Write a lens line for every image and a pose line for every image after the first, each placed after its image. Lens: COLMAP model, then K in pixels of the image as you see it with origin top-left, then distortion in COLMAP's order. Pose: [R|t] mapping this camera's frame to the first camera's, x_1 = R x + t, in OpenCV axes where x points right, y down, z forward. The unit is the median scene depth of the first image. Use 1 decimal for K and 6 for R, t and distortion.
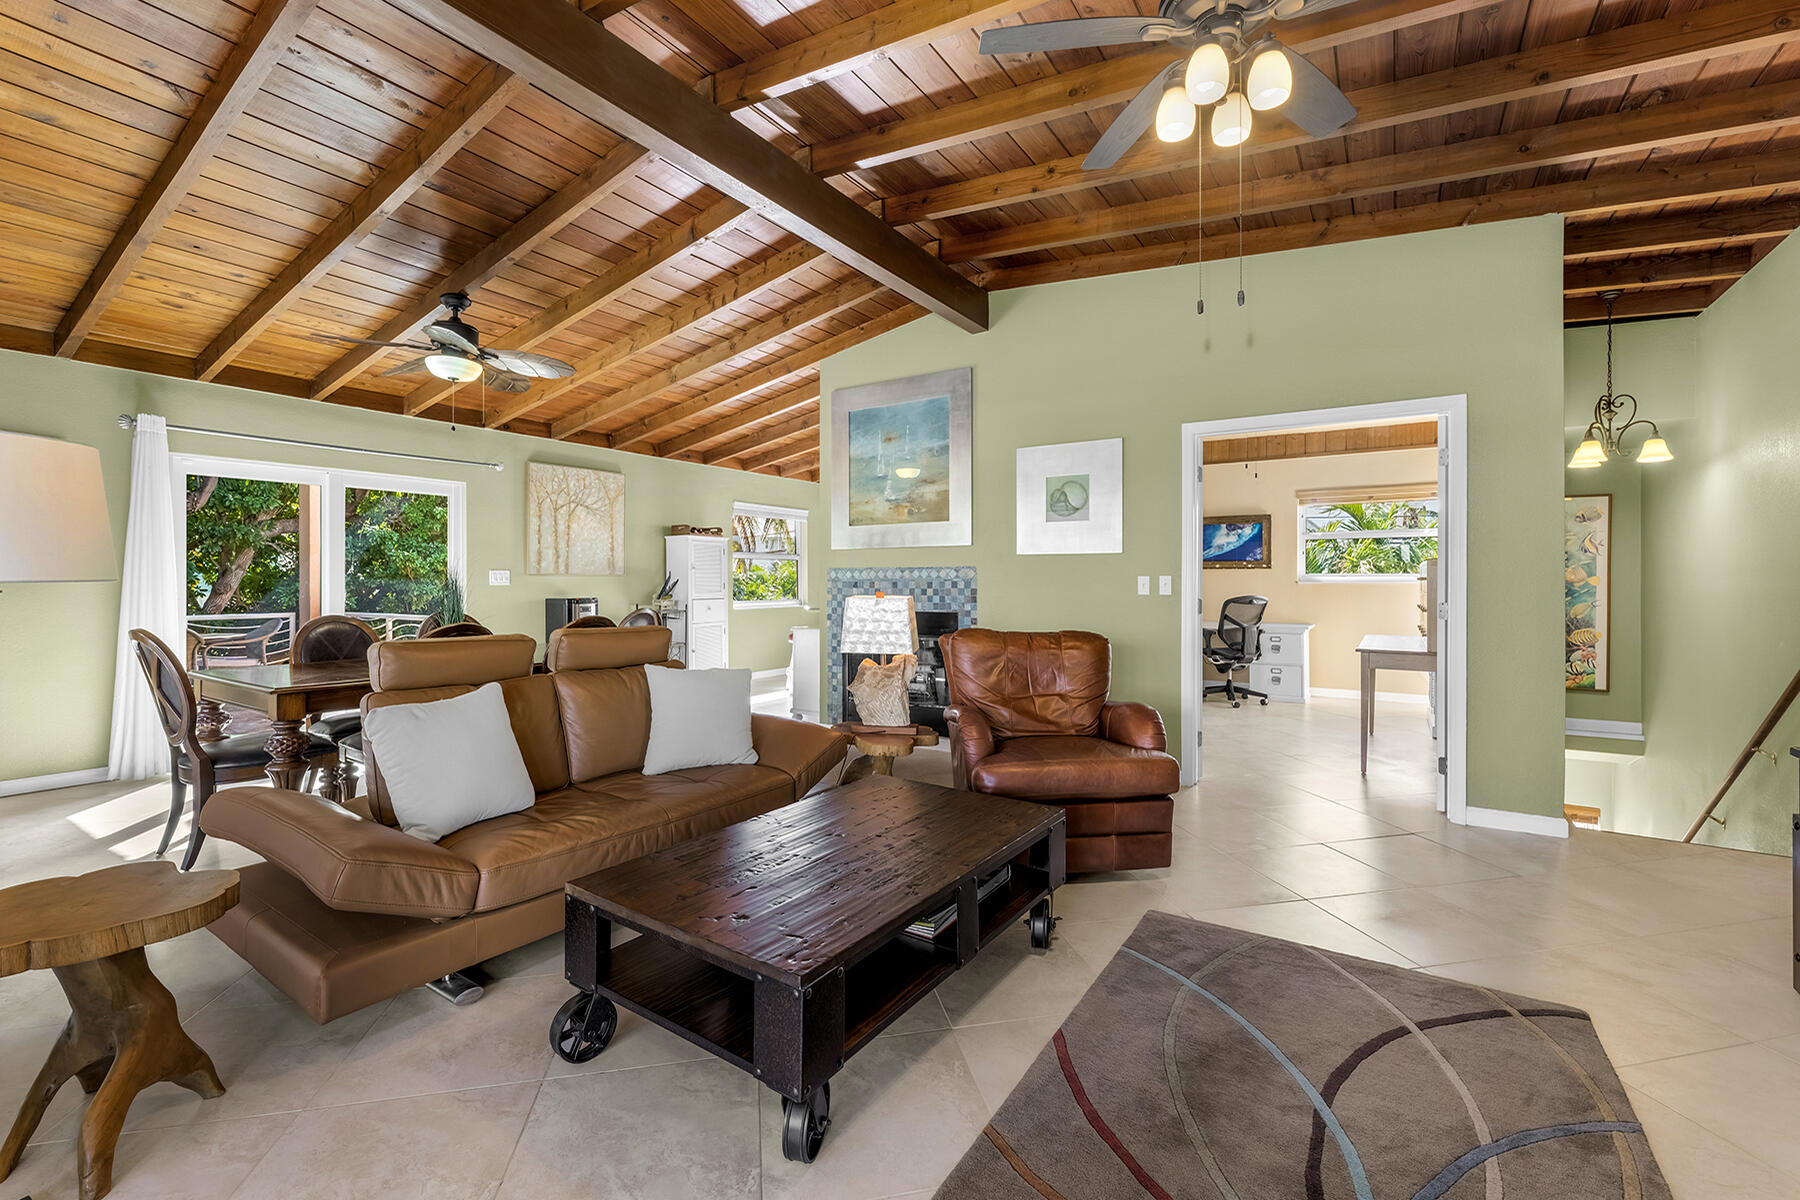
lens RADIAL K [[752.2, 0, 915.2], [0, 752.2, 586.4], [0, 0, 1]] dist [0.002998, -0.001747]
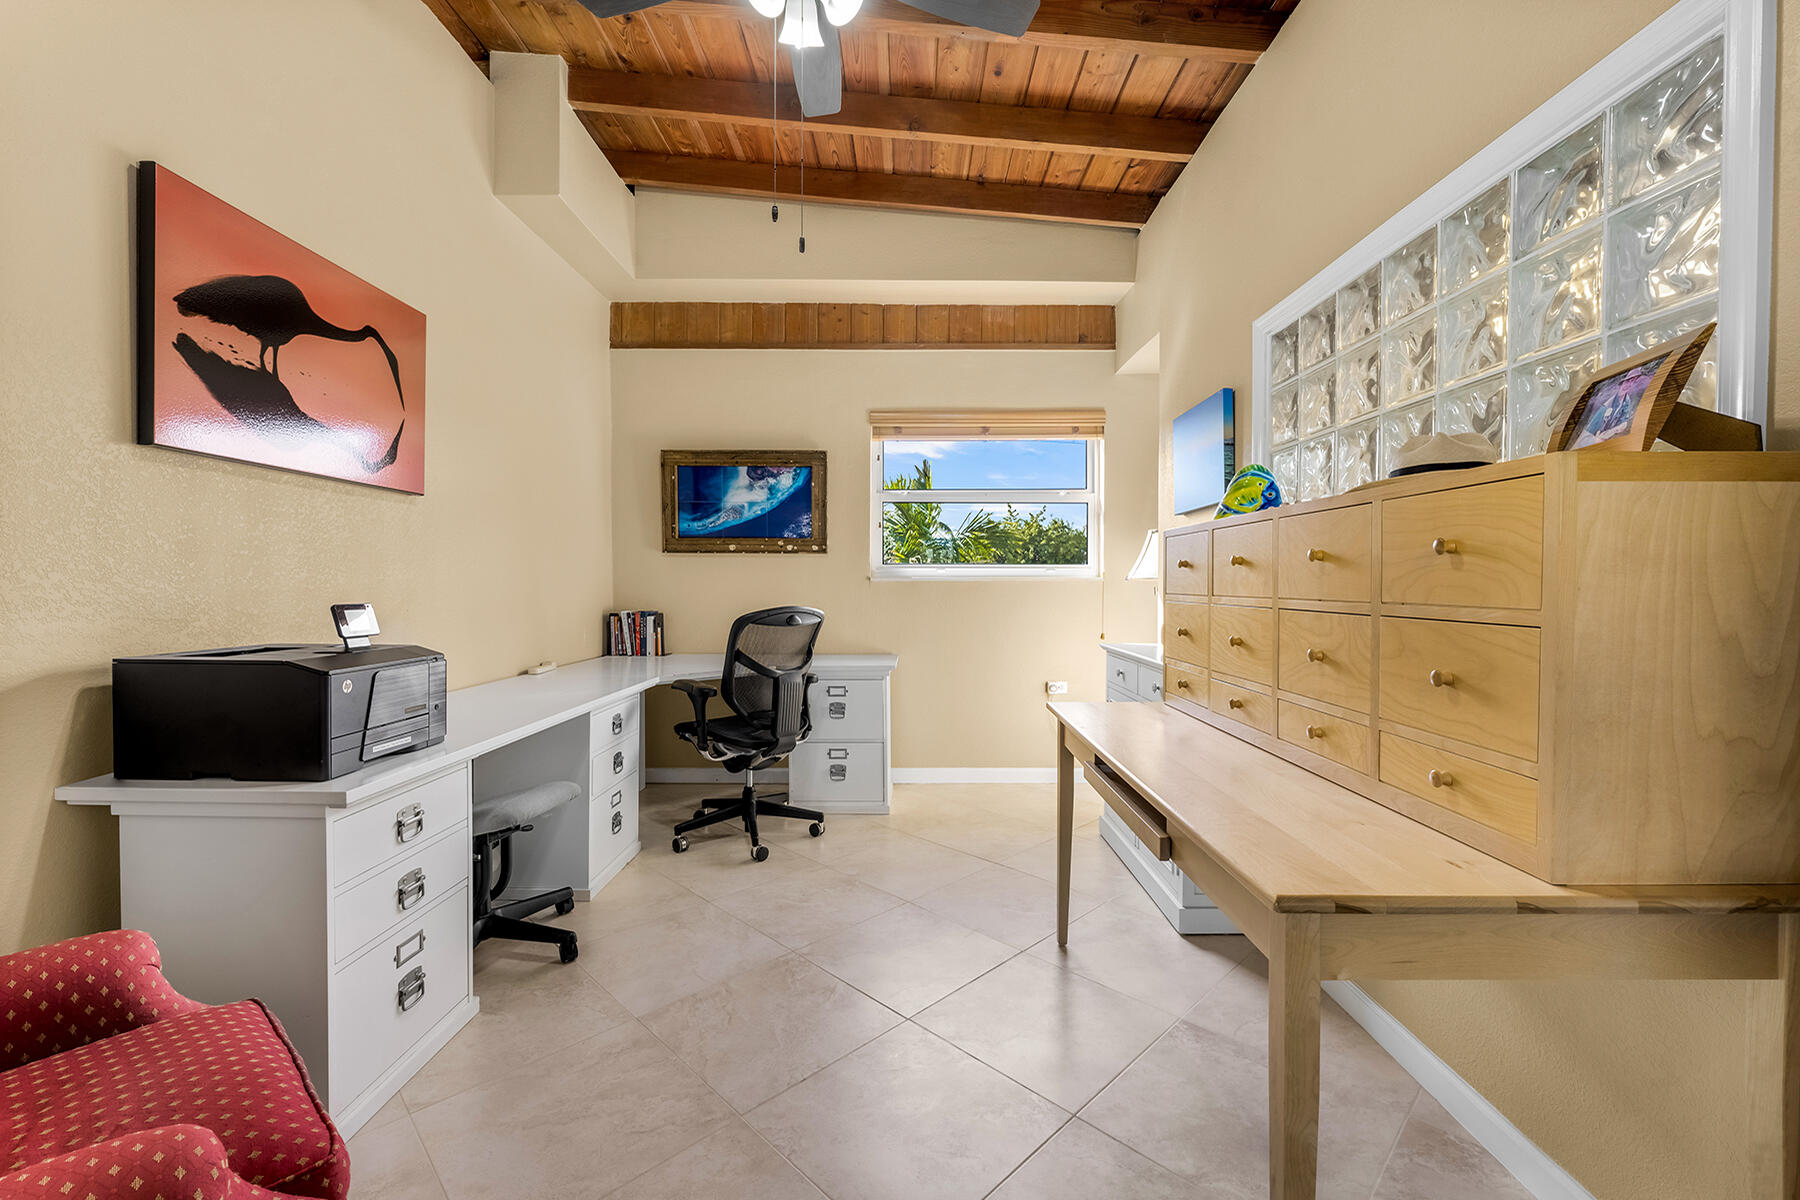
lens RADIAL K [[871.7, 0, 906.2], [0, 871.7, 596.6], [0, 0, 1]] dist [-0.000360, -0.000588]
pose [[0.854941, -0.005509, 0.518696, 0.210506], [0.000649, 0.999954, 0.009551, 0.001404], [-0.518725, -0.007829, 0.854905, 0.464530]]
